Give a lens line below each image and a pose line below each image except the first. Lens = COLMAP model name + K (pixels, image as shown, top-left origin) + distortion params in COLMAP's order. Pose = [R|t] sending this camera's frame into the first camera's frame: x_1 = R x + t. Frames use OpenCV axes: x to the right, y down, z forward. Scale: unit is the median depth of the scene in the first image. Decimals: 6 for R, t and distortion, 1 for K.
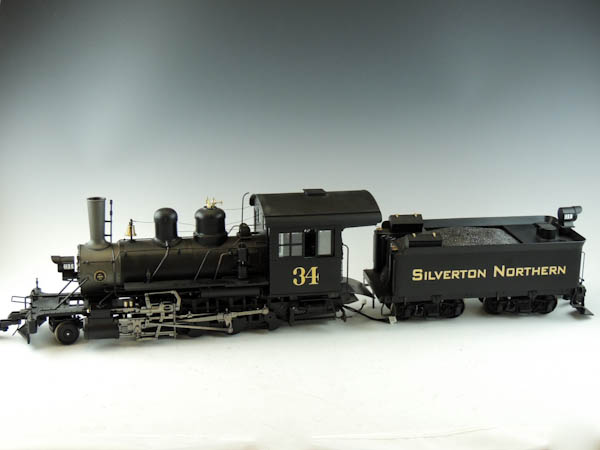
lens RADIAL K [[961.7, 0, 300.0], [0, 961.7, 225.0], [0, 0, 1]] dist [-0.144007, 0.056020]
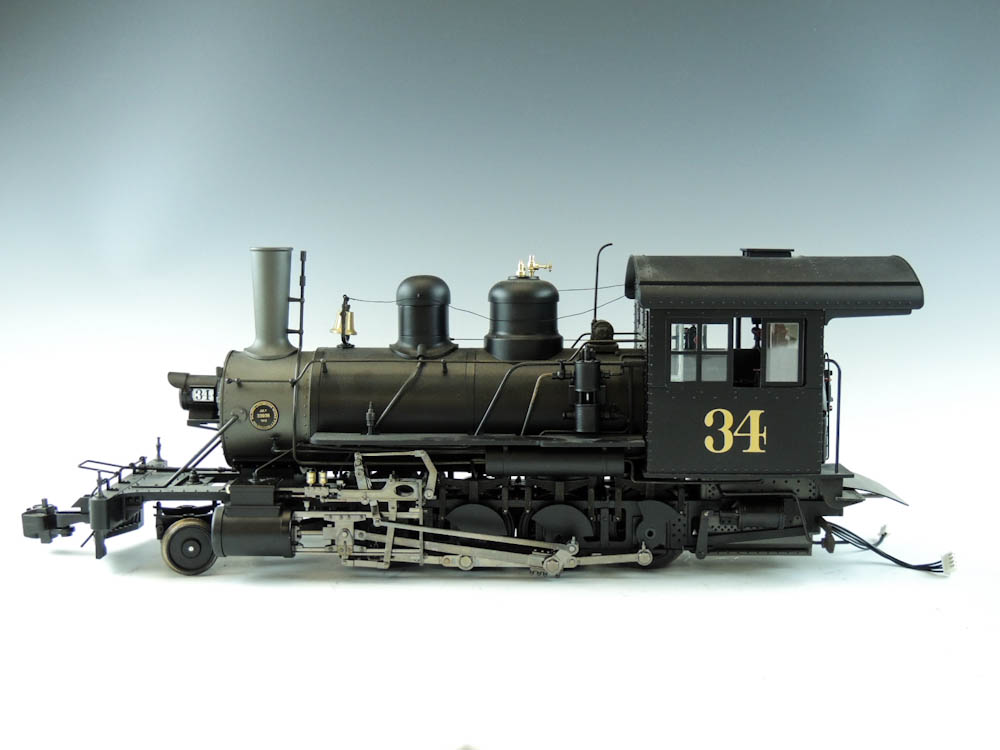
lens RADIAL K [[1471.9, 0, 500.0], [0, 1471.9, 375.0], [0, 0, 1]] dist [-0.138257, -0.004507]
pose [[0.973703, 0.018432, -0.227074, 0.050620], [-0.050110, 0.989640, -0.134542, 0.119432], [0.222242, 0.142383, 0.964539, 0.360737]]
